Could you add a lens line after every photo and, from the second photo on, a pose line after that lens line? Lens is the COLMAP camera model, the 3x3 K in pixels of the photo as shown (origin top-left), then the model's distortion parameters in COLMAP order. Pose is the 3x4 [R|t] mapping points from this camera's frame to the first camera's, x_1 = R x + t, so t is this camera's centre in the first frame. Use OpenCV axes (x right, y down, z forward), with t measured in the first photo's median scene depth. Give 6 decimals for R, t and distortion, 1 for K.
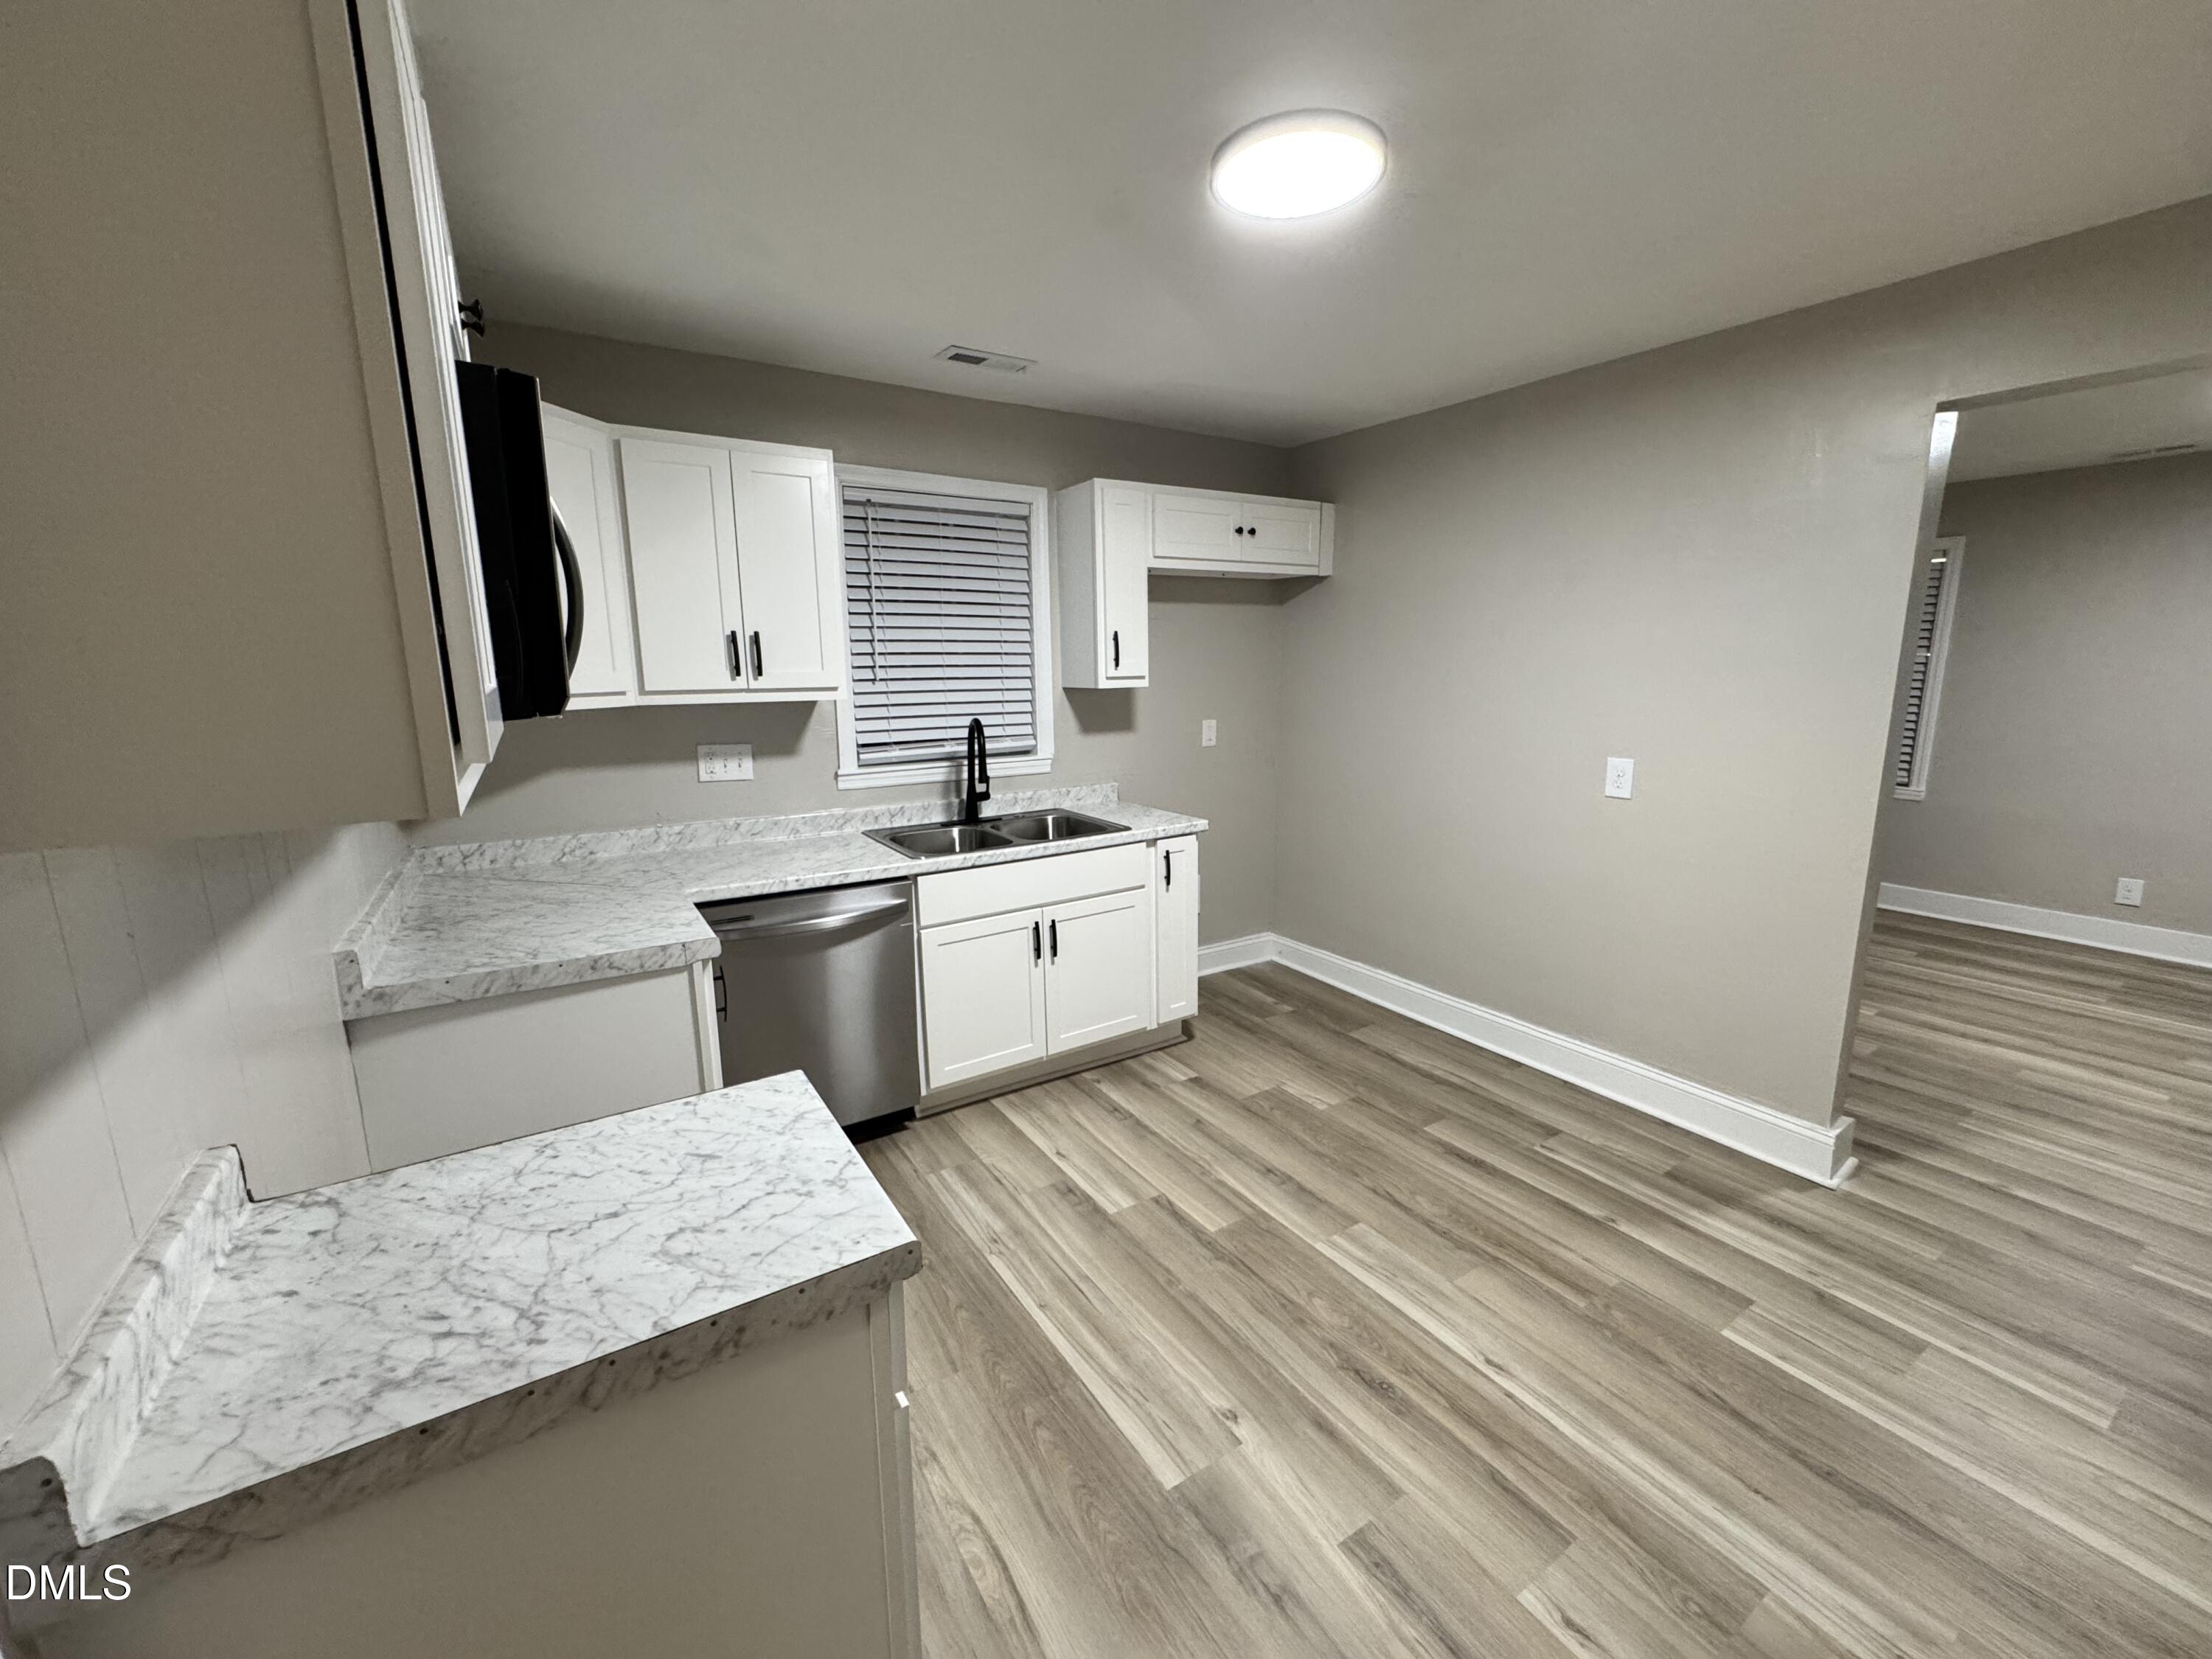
lens RADIAL K [[880.2, 0, 1106.0], [0, 880.2, 829.5], [0, 0, 1]] dist [-0.000278, -0.000023]
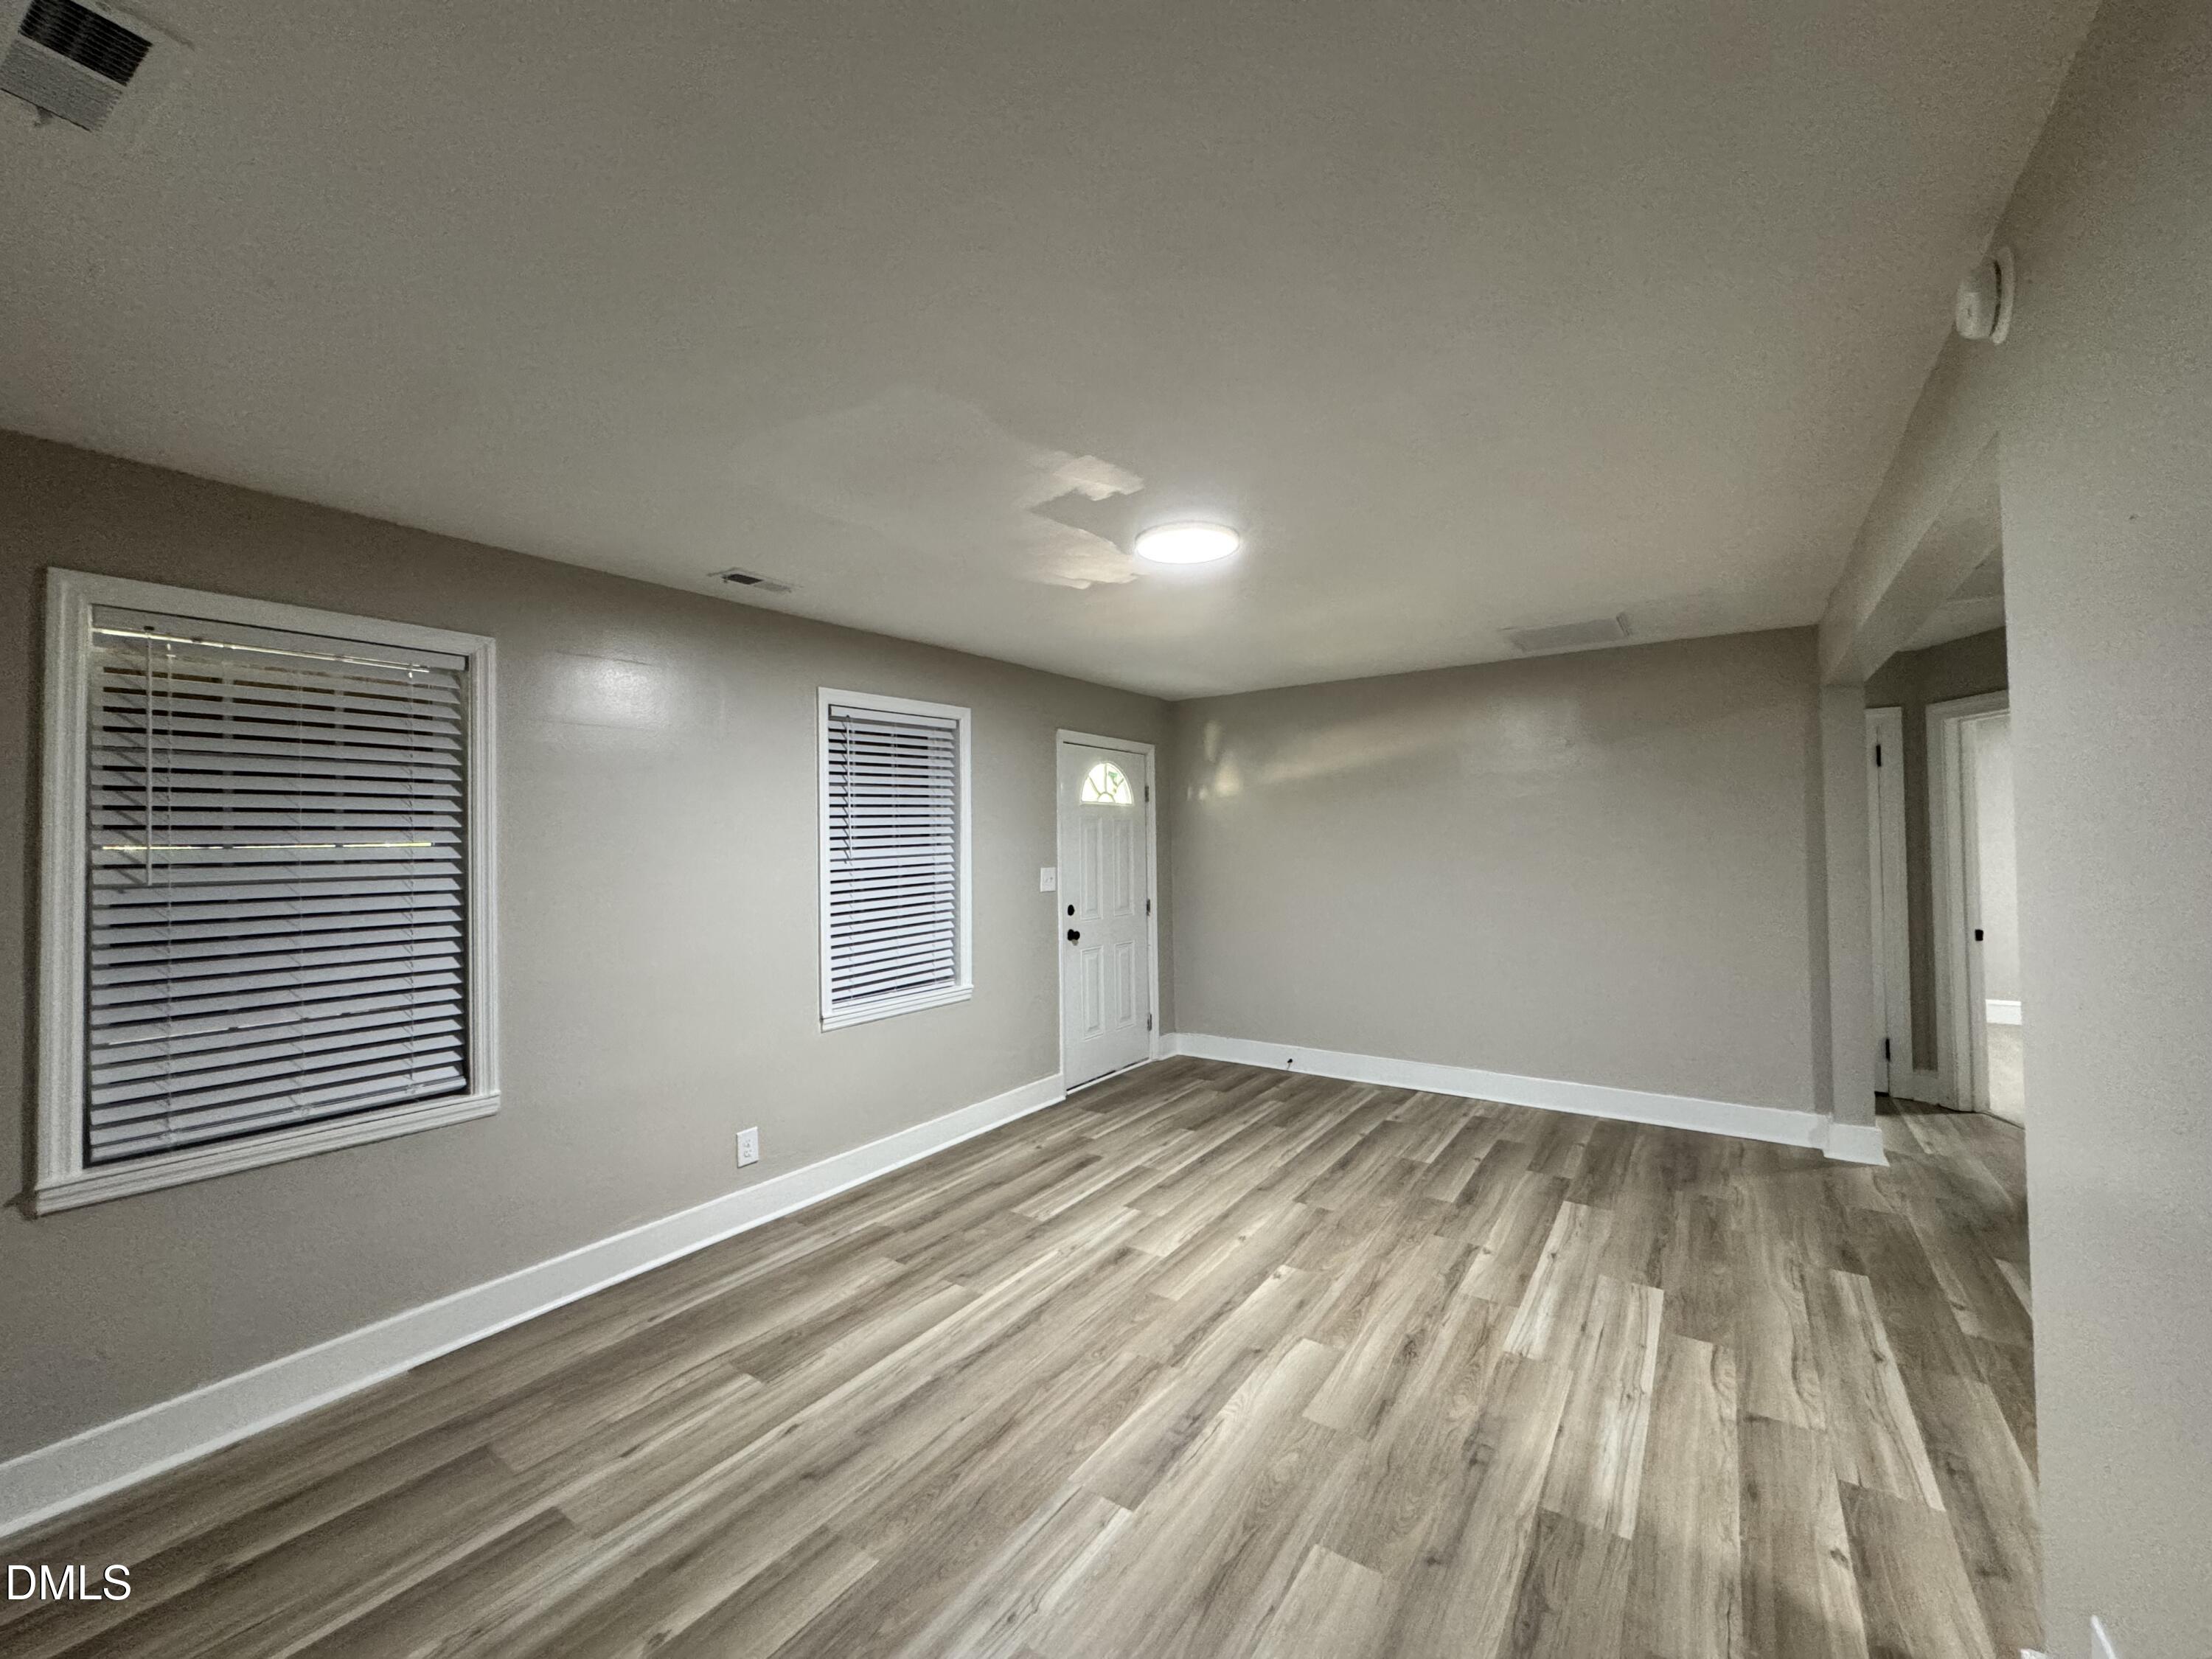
lens RADIAL K [[884.7, 0, 1106.0], [0, 884.7, 829.5], [0, 0, 1]] dist [0.000496, 0.000040]
pose [[-0.380040, 0.027182, 0.924571, 0.446236], [0.197594, 0.978880, 0.052441, -0.251673], [-0.903618, 0.202619, -0.377385, 1.320721]]
